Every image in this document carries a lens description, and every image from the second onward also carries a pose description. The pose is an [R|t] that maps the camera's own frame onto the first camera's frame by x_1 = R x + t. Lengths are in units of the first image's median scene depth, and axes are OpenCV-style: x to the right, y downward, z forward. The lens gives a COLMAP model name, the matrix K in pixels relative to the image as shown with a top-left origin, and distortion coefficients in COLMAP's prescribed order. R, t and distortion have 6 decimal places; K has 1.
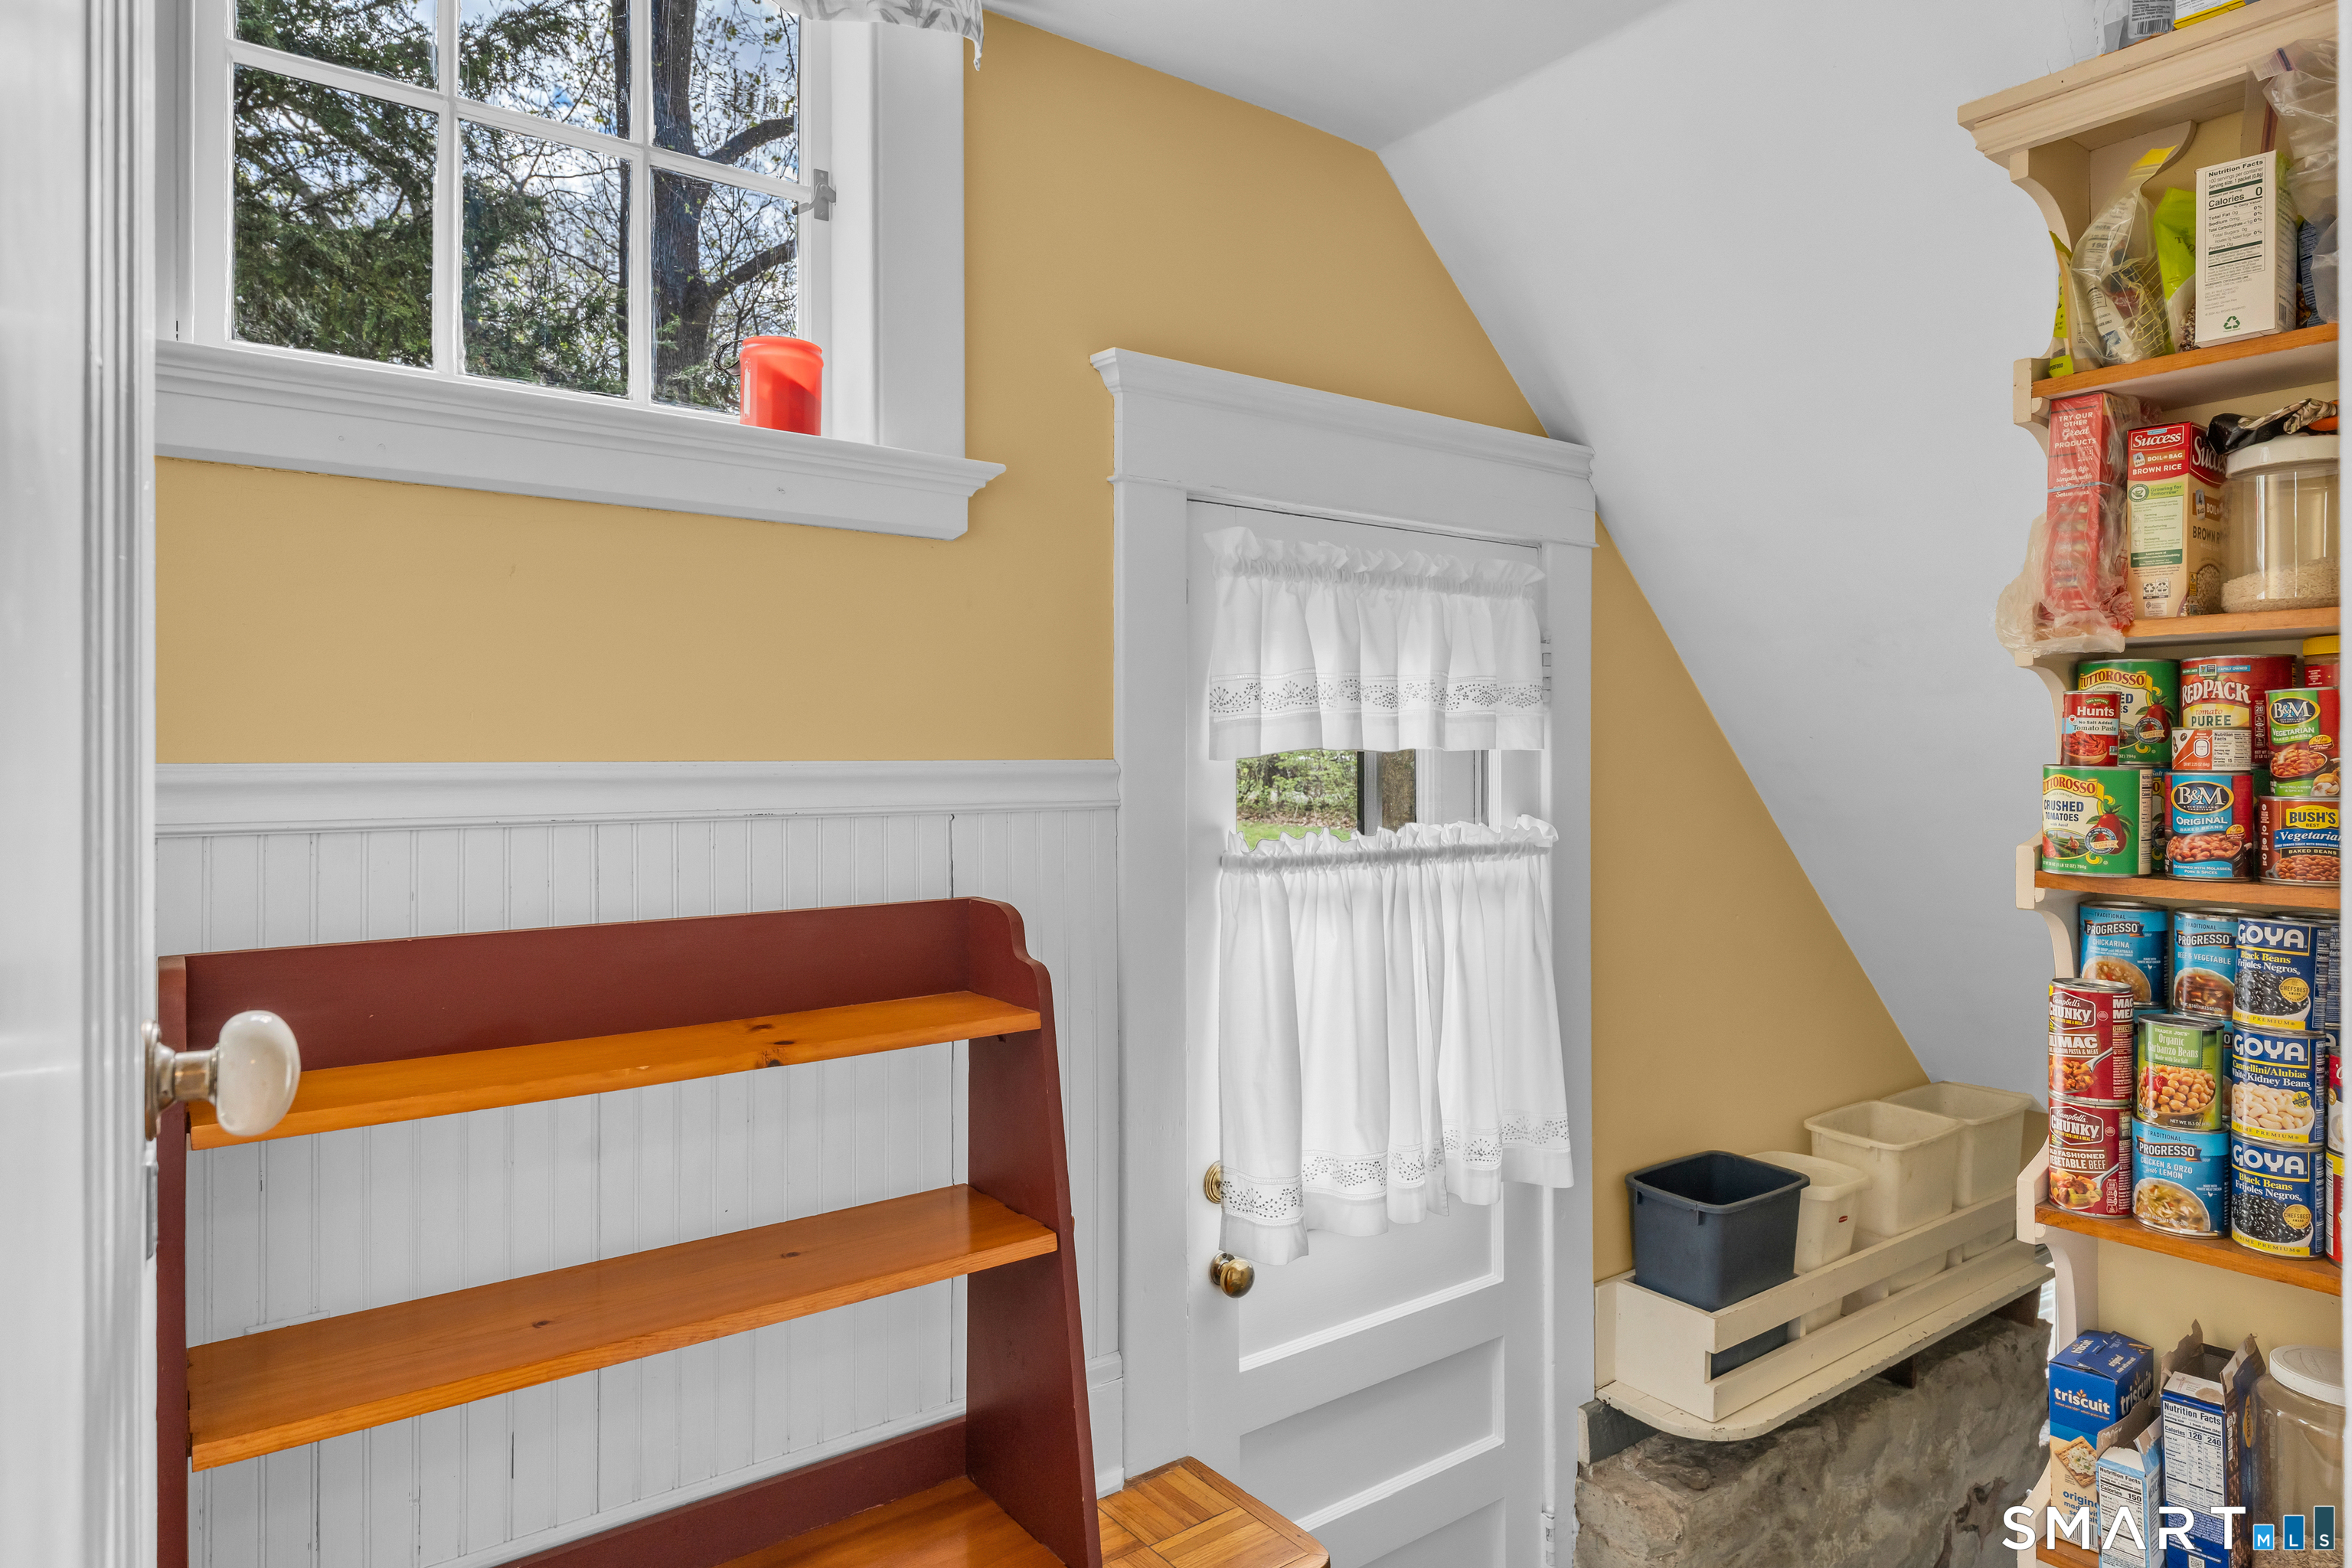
lens RADIAL K [[1353.3, 0, 1172.6], [0, 1353.3, 760.5], [0, 0, 1]] dist [0.001575, -0.001204]
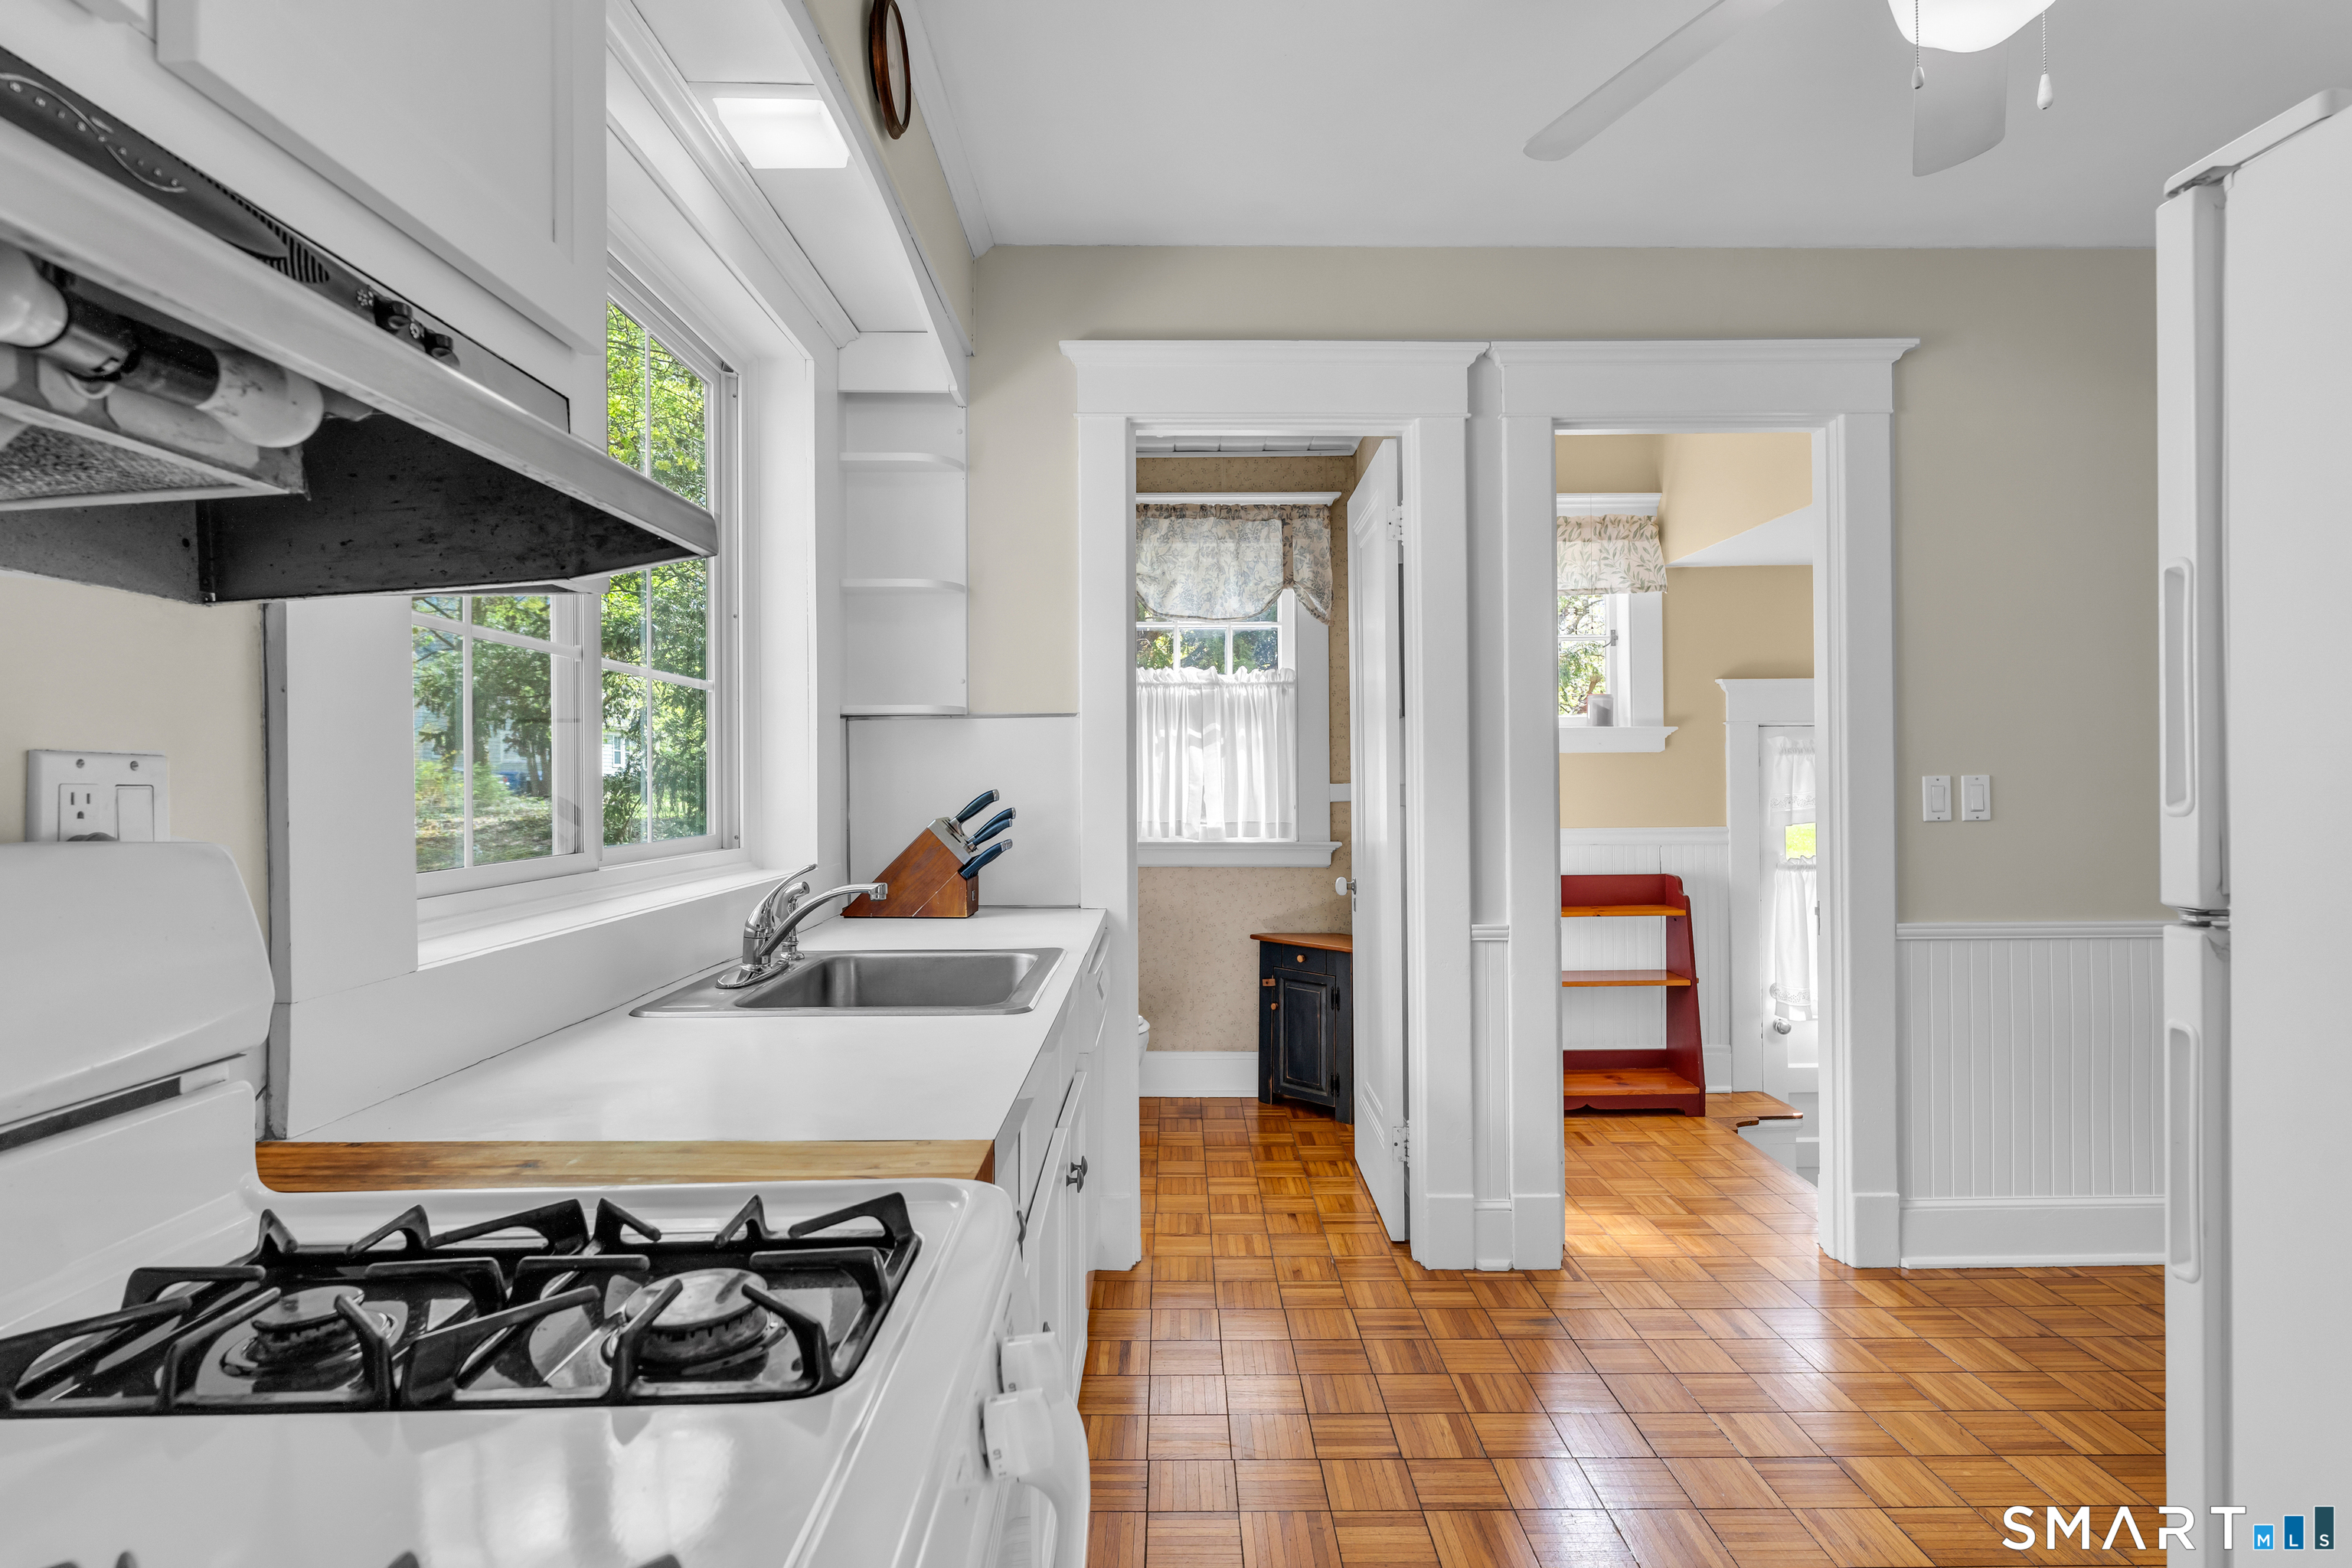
lens RADIAL K [[1173.6, 0, 1183.9], [0, 1173.6, 760.2], [0, 0, 1]] dist [-0.001322, -0.000278]
pose [[0.813096, -0.011894, -0.582008, 0.449087], [0.004661, 0.999892, -0.013922, -0.107650], [0.582111, 0.008607, 0.813064, -1.567173]]
